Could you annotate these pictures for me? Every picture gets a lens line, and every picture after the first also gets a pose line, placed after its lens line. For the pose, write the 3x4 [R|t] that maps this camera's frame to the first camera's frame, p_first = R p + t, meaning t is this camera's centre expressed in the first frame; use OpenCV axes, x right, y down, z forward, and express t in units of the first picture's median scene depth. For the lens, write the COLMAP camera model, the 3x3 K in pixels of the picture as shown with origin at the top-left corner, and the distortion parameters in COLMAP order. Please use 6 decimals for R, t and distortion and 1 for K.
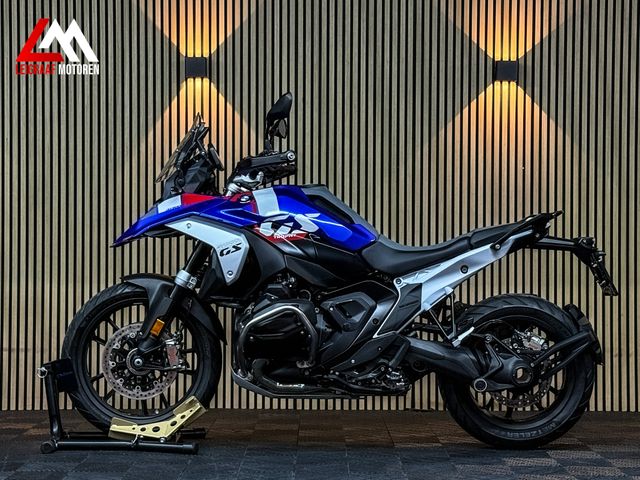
lens RADIAL K [[1351.8, 0, 313.0], [0, 1351.8, 242.0], [0, 0, 1]] dist [0.137046, 0.000000]
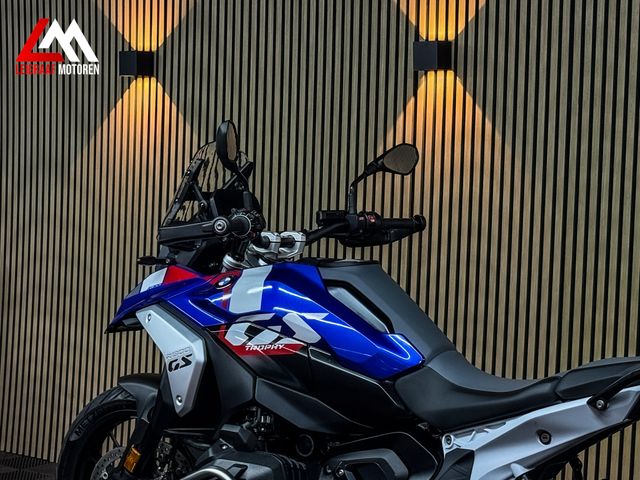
lens RADIAL K [[1351.8, 0, 322.8], [0, 1351.8, 244.2], [0, 0, 1]] dist [0.137046, 0.000000]
pose [[0.813006, 0.054032, -0.579743, 0.348358], [-0.031045, 0.998291, 0.049505, -0.080779], [0.581427, -0.022250, 0.813294, 0.494719]]
